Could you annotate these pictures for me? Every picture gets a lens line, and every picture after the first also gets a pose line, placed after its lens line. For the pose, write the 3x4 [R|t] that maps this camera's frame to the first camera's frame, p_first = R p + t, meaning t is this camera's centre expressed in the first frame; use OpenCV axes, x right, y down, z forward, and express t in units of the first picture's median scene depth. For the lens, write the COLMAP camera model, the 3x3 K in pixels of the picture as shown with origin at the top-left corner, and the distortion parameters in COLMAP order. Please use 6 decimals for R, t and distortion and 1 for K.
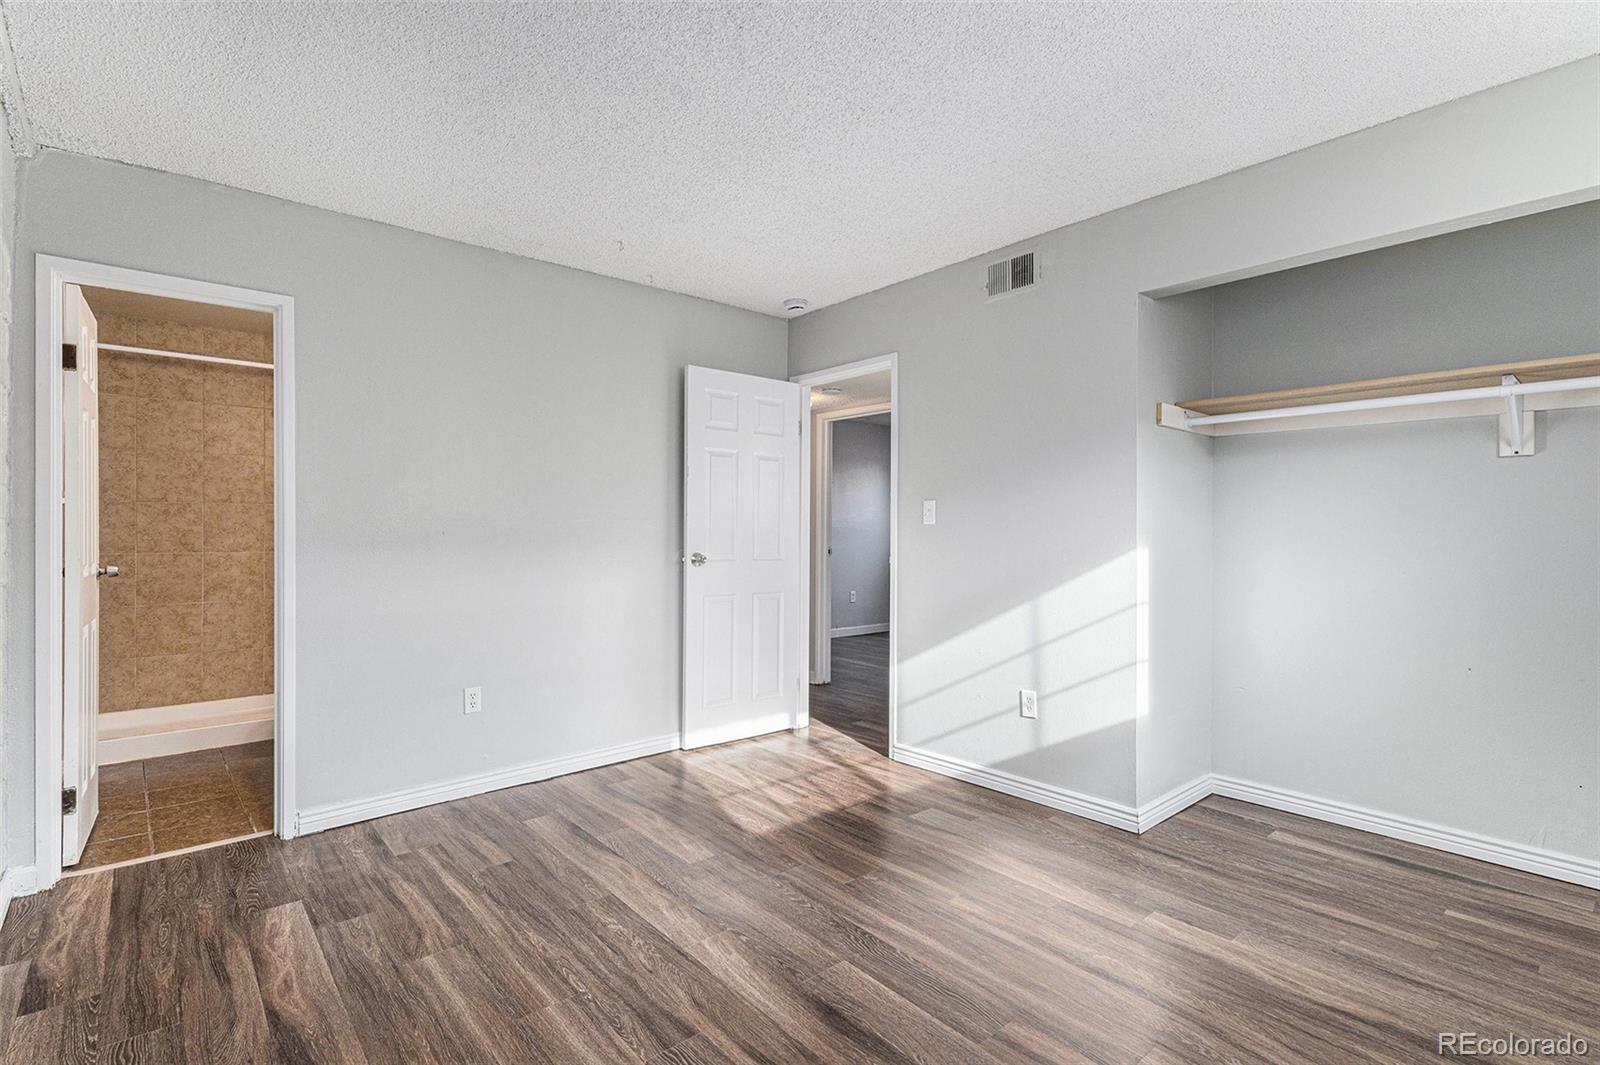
lens RADIAL K [[756.8, 0, 797.1], [0, 756.8, 531.5], [0, 0, 1]] dist [0.008063, -0.002342]
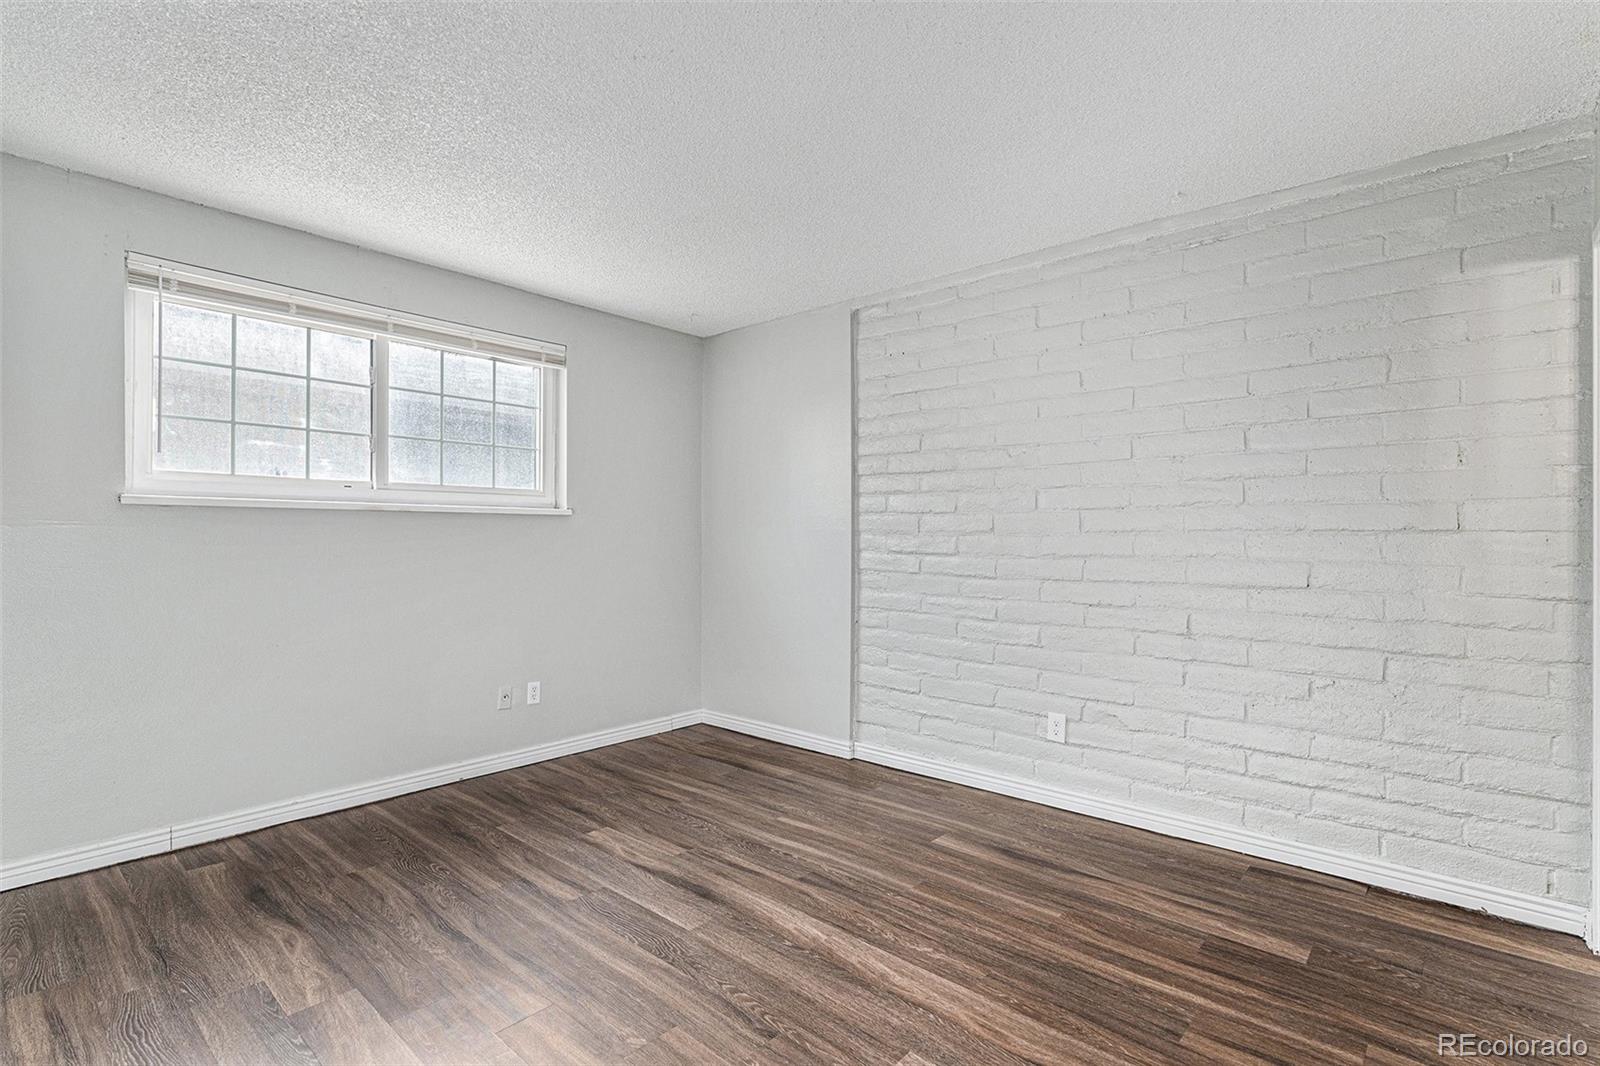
lens RADIAL K [[756.8, 0, 797.1], [0, 756.8, 532.0], [0, 0, 1]] dist [0.008063, -0.002342]
pose [[-0.991179, -0.007181, -0.132337, 0.048162], [-0.006213, 0.999951, -0.007728, -0.002651], [0.132386, -0.006838, -0.991175, 1.752846]]
